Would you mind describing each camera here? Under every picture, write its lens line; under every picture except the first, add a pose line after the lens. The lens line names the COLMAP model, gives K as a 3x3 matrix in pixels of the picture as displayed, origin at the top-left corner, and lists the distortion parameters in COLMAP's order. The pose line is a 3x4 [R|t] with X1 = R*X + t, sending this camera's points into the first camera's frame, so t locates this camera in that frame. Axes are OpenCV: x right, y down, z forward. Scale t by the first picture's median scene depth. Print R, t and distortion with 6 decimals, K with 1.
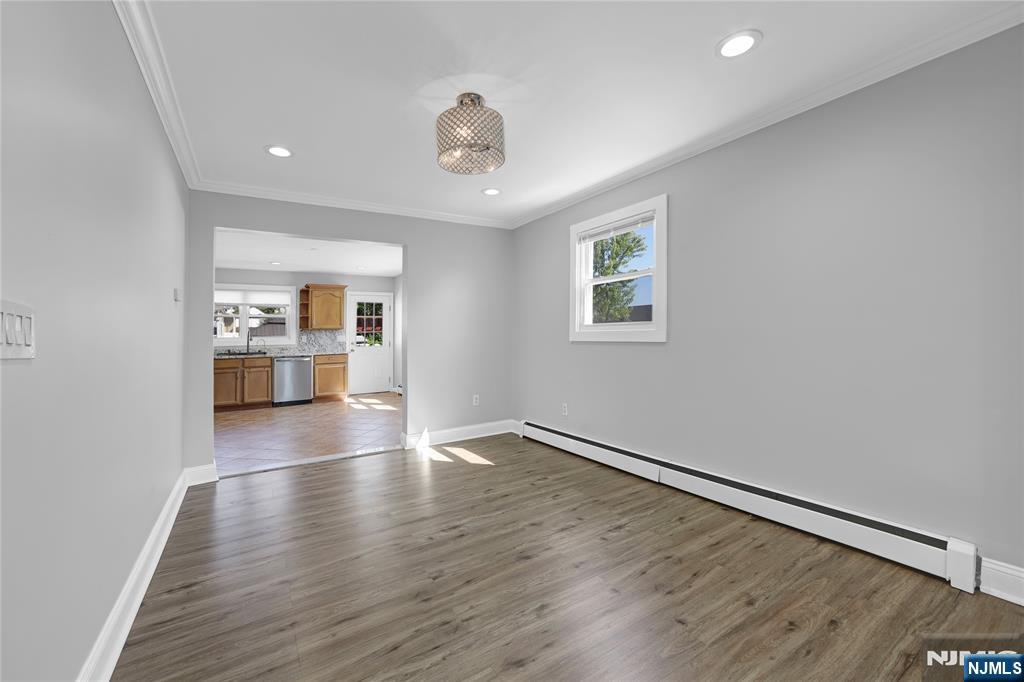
lens RADIAL K [[408.2, 0, 500.9], [0, 408.2, 332.9], [0, 0, 1]] dist [-0.023561, 0.006907]
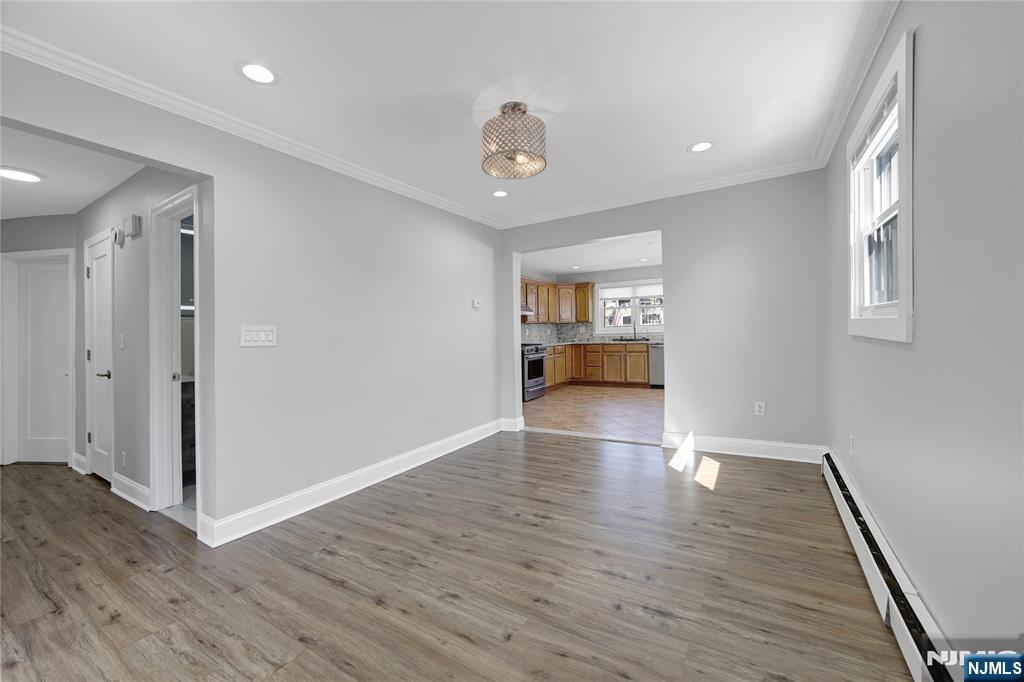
lens RADIAL K [[408.2, 0, 515.1], [0, 408.2, 328.1], [0, 0, 1]] dist [-0.023561, 0.006907]
pose [[0.454978, -0.005023, -0.890488, 0.461641], [0.030199, 0.999496, 0.009792, -0.008562], [0.889990, -0.031347, 0.454901, 0.284846]]
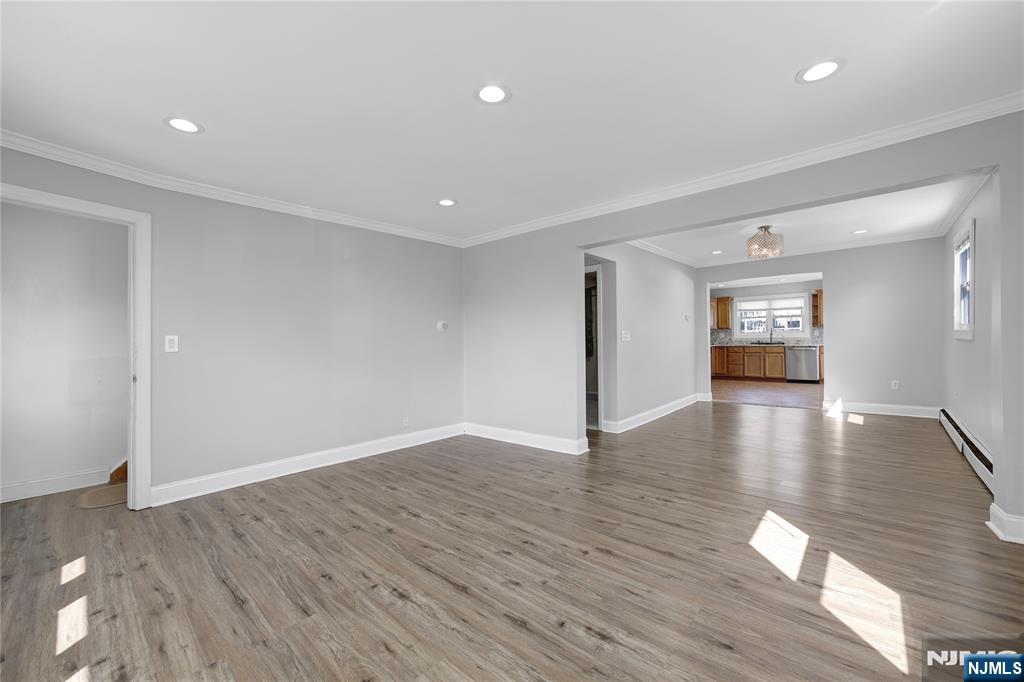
lens RADIAL K [[408.2, 0, 515.4], [0, 408.2, 332.0], [0, 0, 1]] dist [-0.023561, 0.006907]
pose [[0.279372, -0.005426, -0.960168, 0.880126], [0.026951, 0.999634, 0.002192, -0.030174], [0.959805, -0.026490, 0.279416, -0.475328]]
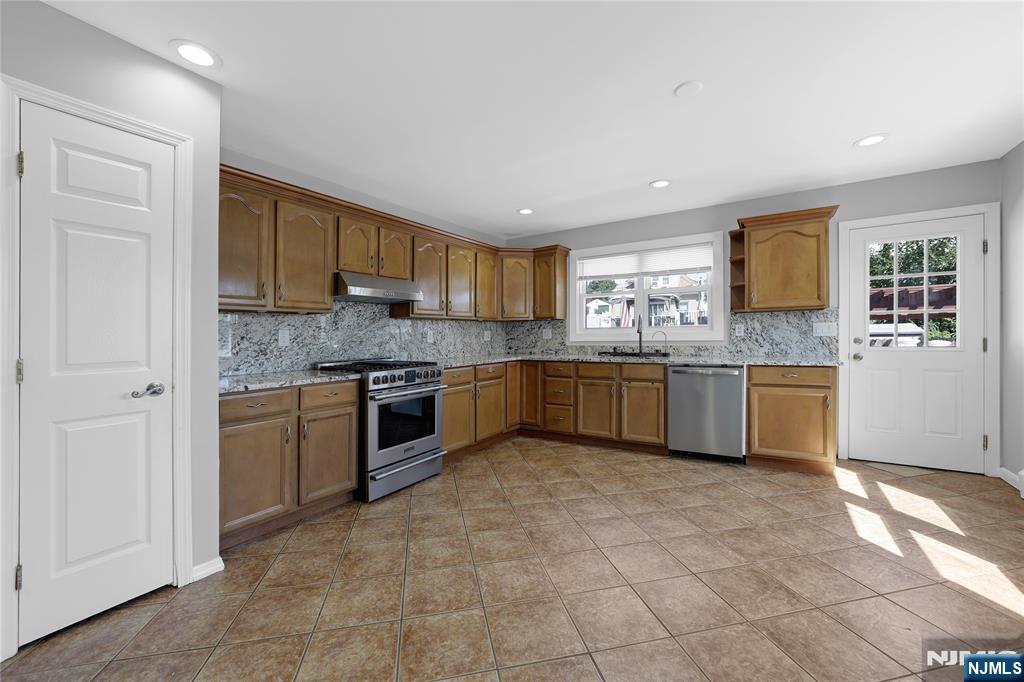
lens RADIAL K [[408.2, 0, 512.5], [0, 408.2, 331.8], [0, 0, 1]] dist [-0.023561, 0.006907]
pose [[0.424225, 0.007351, -0.905527, -0.275390], [0.015056, 0.999772, 0.015170, 0.008997], [0.905432, -0.020069, 0.424017, 1.006647]]
